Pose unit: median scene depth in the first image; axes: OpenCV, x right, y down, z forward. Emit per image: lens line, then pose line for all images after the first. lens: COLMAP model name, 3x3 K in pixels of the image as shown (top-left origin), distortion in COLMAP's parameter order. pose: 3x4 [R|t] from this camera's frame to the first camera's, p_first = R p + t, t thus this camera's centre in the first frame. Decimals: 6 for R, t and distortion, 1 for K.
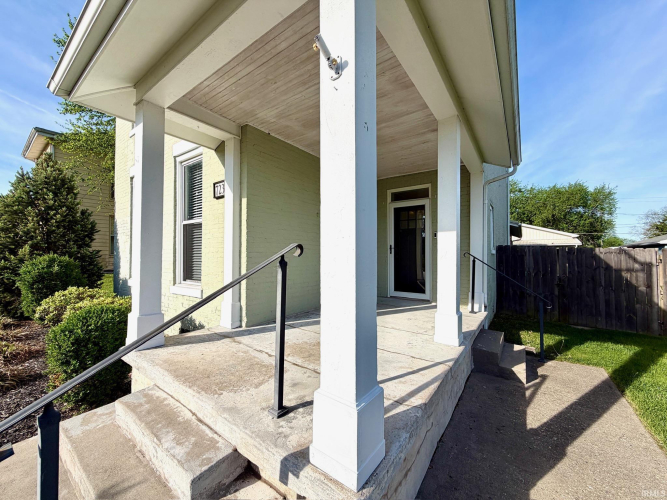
lens RADIAL K [[268.1, 0, 333.5], [0, 268.1, 250.0], [0, 0, 1]] dist [-0.000303, 0.000001]
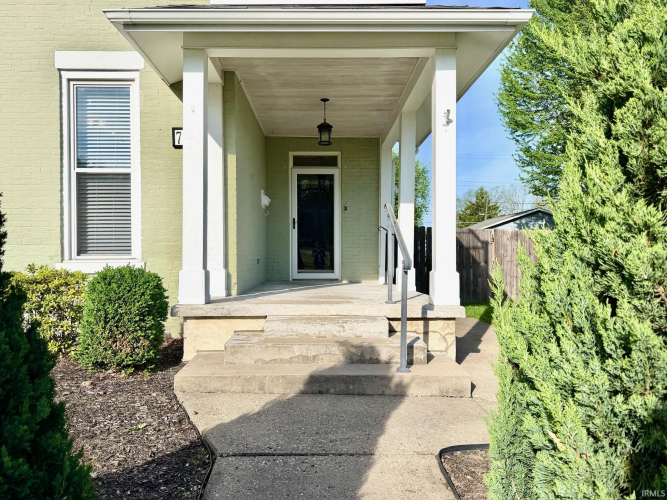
lens RADIAL K [[514.8, 0, 333.5], [0, 514.8, 250.0], [0, 0, 1]] dist [0.071699, -0.000942]
pose [[0.796822, -0.000260, 0.604214, -0.707175], [-0.006726, 0.999934, 0.009300, 0.069722], [-0.604177, -0.011474, 0.796768, -0.387259]]
